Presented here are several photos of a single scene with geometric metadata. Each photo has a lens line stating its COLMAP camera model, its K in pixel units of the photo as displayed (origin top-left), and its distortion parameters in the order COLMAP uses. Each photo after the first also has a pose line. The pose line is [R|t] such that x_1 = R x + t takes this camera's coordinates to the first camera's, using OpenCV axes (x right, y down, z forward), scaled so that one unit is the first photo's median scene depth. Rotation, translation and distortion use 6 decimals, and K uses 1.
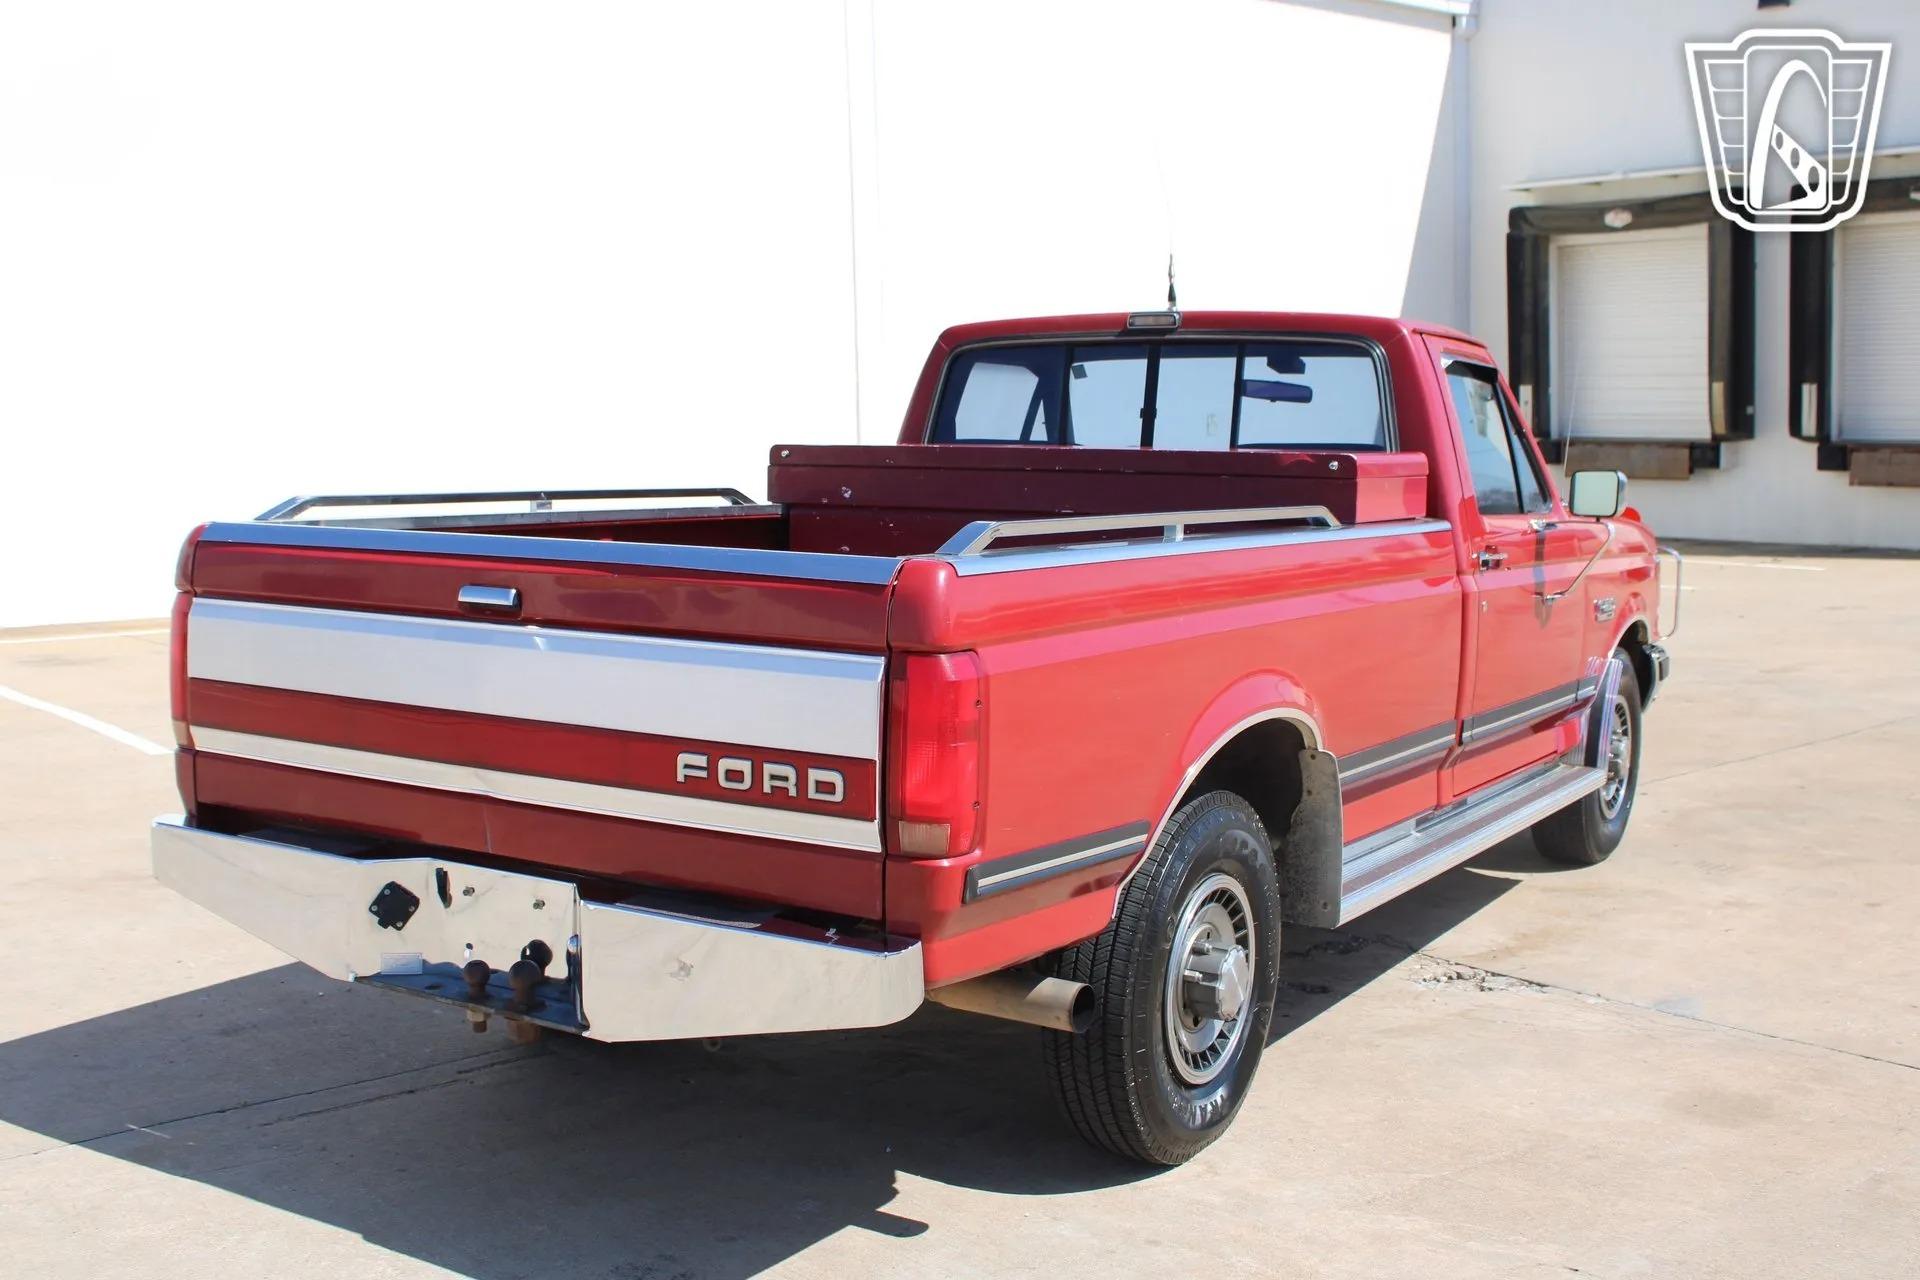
lens RADIAL K [[2074.9, 0, 960.0], [0, 2074.9, 640.0], [0, 0, 1]] dist [-0.116138, 0.130386]
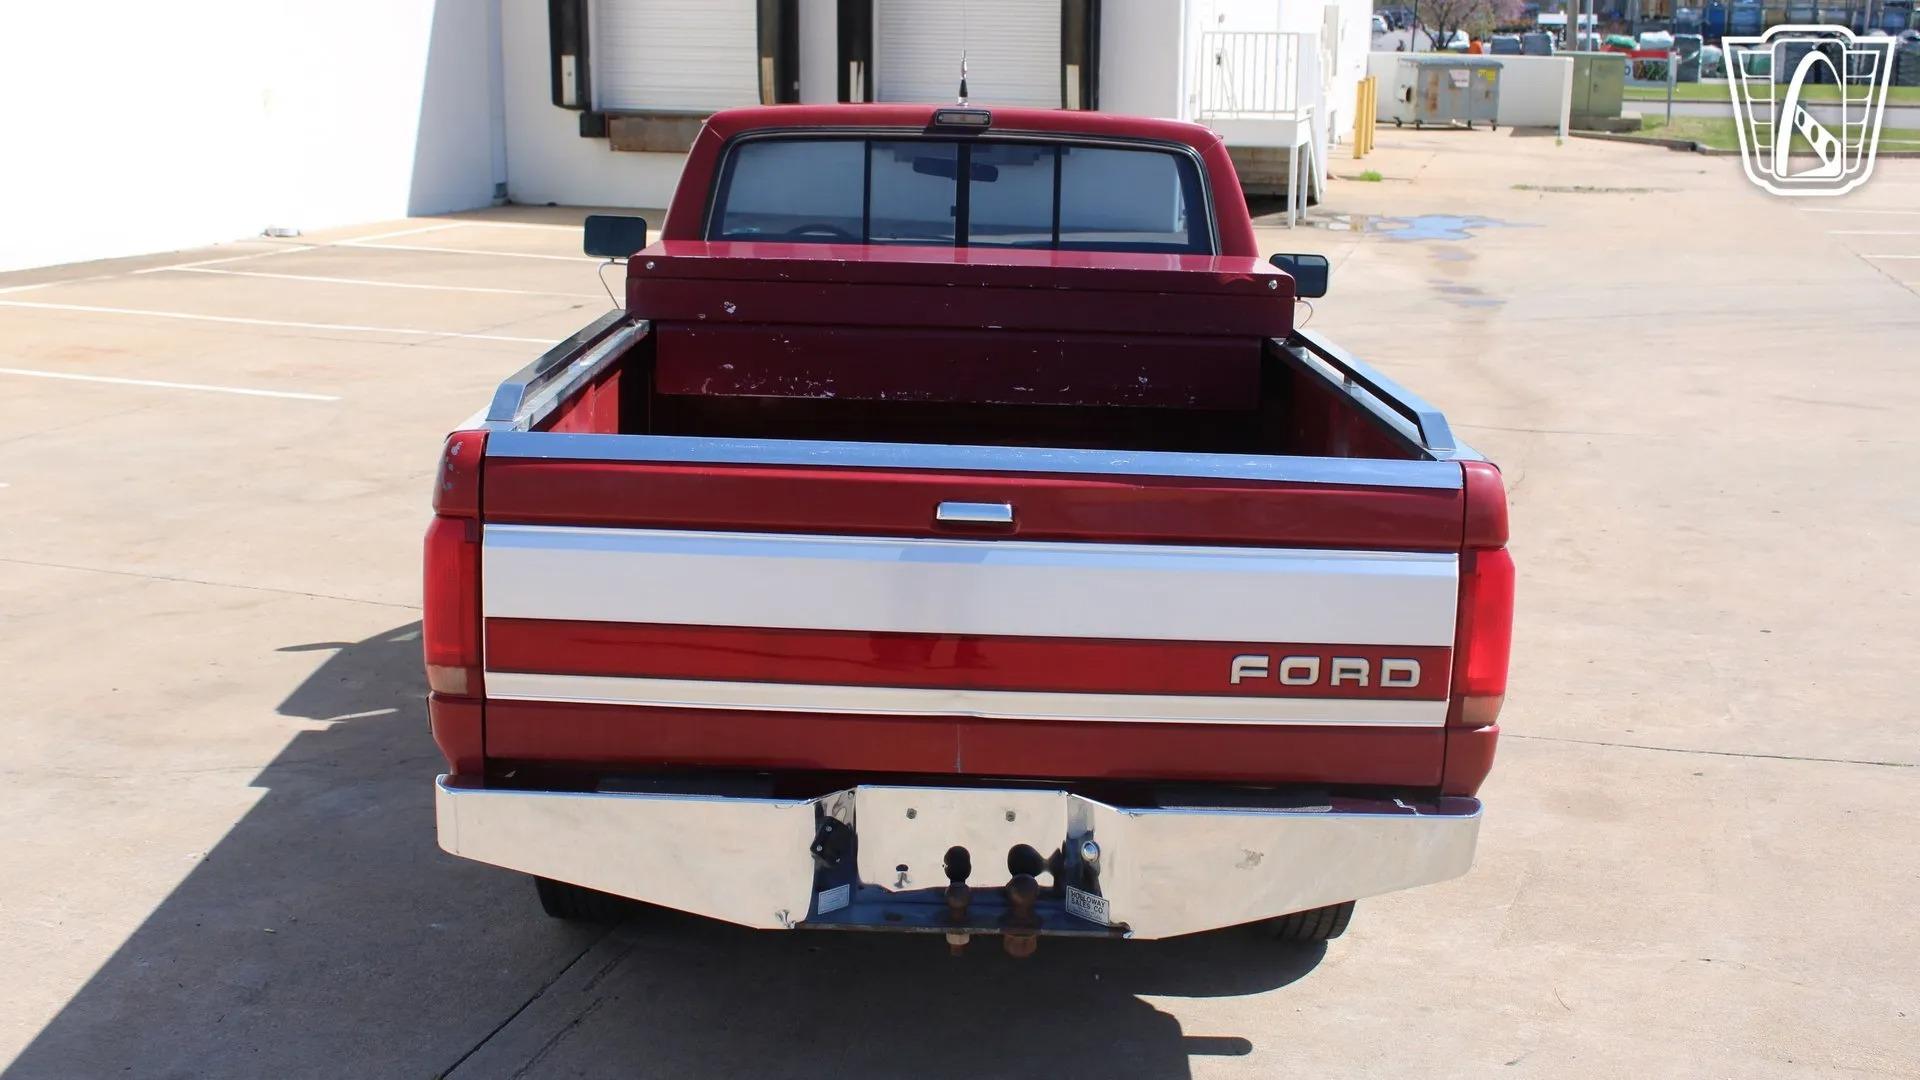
lens RADIAL K [[2185.5, 0, 960.0], [0, 2185.5, 540.0], [0, 0, 1]] dist [-0.118452, 0.011434]
pose [[0.839728, -0.098635, 0.533974, -0.833774], [0.033440, 0.990891, 0.130449, -0.151258], [-0.541977, -0.091686, 0.835377, 0.167187]]
